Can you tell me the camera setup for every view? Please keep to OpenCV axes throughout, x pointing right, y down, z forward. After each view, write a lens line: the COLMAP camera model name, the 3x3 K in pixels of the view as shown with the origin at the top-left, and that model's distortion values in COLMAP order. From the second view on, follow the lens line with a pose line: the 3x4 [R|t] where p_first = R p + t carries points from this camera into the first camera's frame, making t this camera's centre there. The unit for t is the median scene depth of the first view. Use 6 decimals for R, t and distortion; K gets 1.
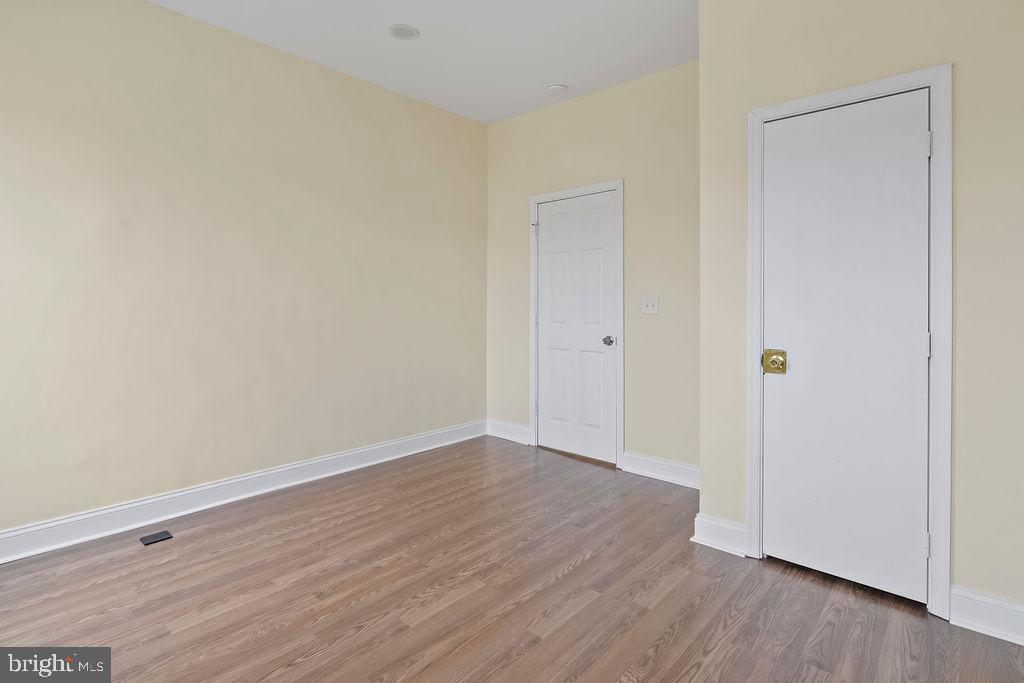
lens RADIAL K [[505.2, 0, 515.7], [0, 505.2, 314.3], [0, 0, 1]] dist [-0.001499, 0.001538]
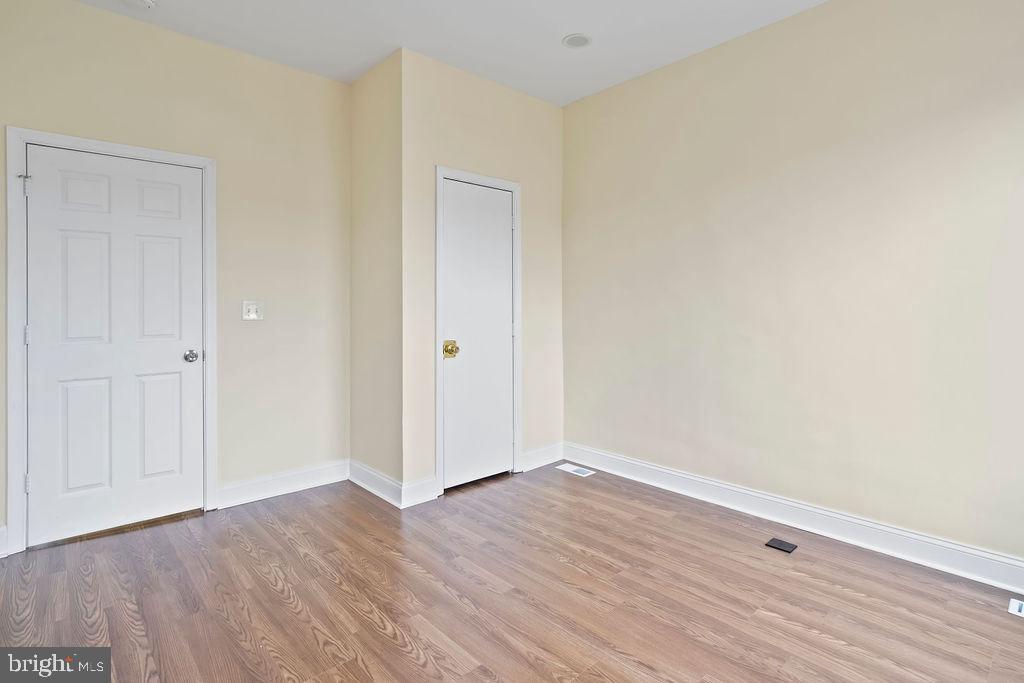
lens RADIAL K [[503.2, 0, 514.5], [0, 503.2, 312.3], [0, 0, 1]] dist [-0.013878, 0.001109]
pose [[0.115198, -0.011387, 0.993277, -0.864689], [0.025510, 0.999638, 0.008501, -0.016456], [-0.993015, 0.024359, 0.115447, 0.652838]]
